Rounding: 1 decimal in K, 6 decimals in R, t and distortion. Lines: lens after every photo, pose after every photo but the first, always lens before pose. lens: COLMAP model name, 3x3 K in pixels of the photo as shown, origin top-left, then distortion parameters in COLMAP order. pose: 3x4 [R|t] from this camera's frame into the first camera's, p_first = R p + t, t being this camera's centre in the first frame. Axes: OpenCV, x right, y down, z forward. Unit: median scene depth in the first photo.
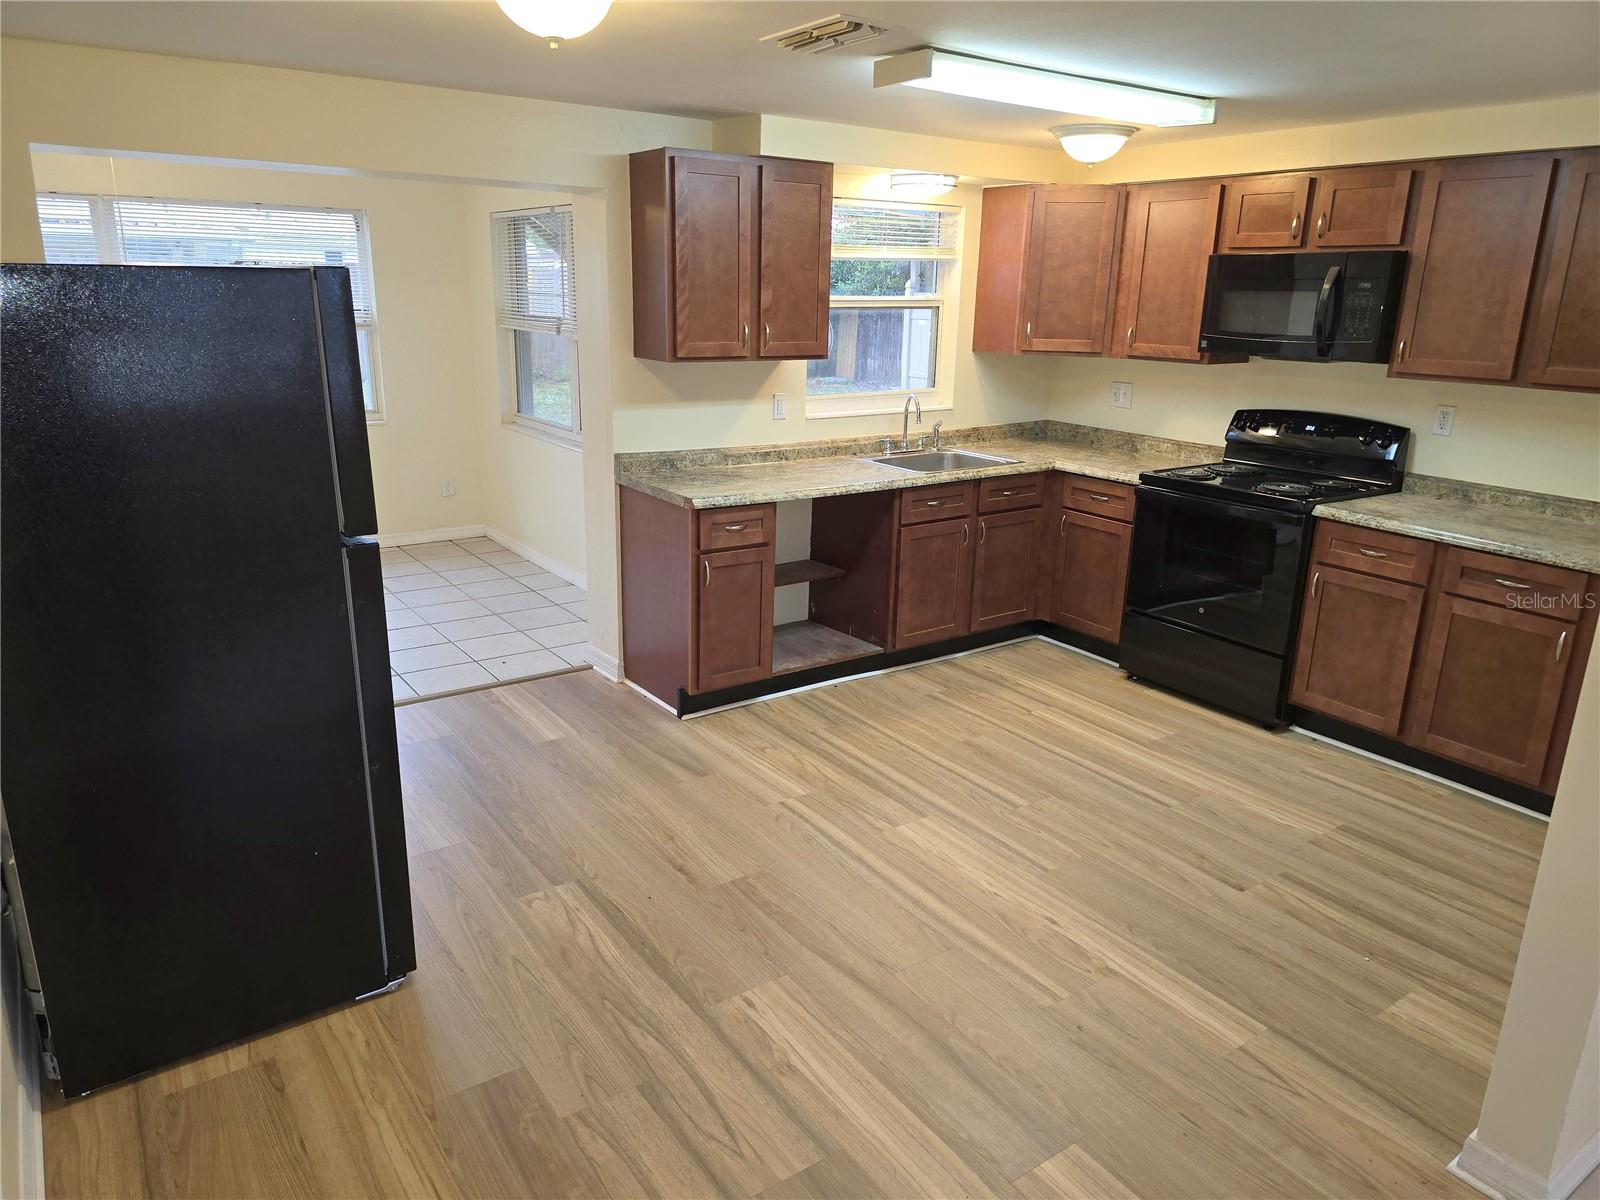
lens RADIAL K [[1063.4, 0, 792.0], [0, 1063.4, 591.0], [0, 0, 1]] dist [0.058141, -0.057688]
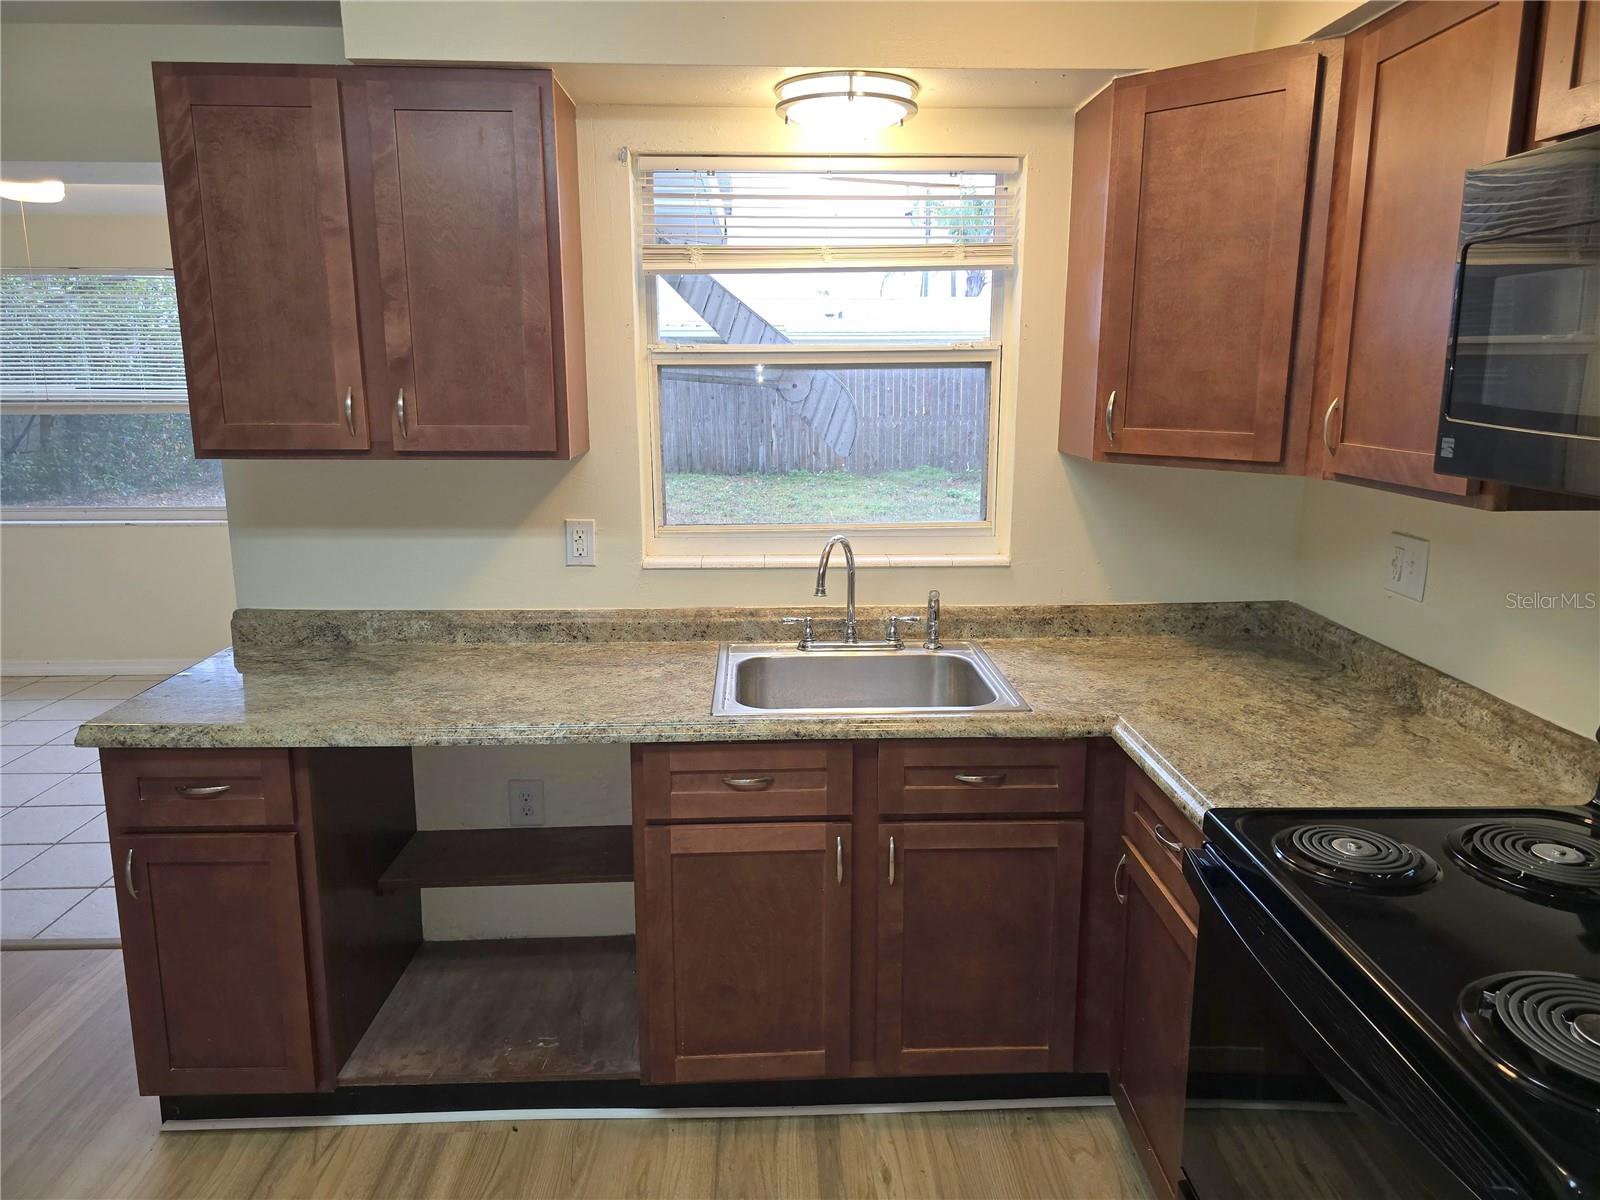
lens RADIAL K [[1089.9, 0, 791.3], [0, 1089.9, 582.6], [0, 0, 1]] dist [0.069484, -0.066484]
pose [[0.842953, 0.086837, -0.530932, 0.439004], [-0.133894, 0.989697, -0.050712, -0.163191], [0.521059, 0.113836, 0.845895, 0.688869]]
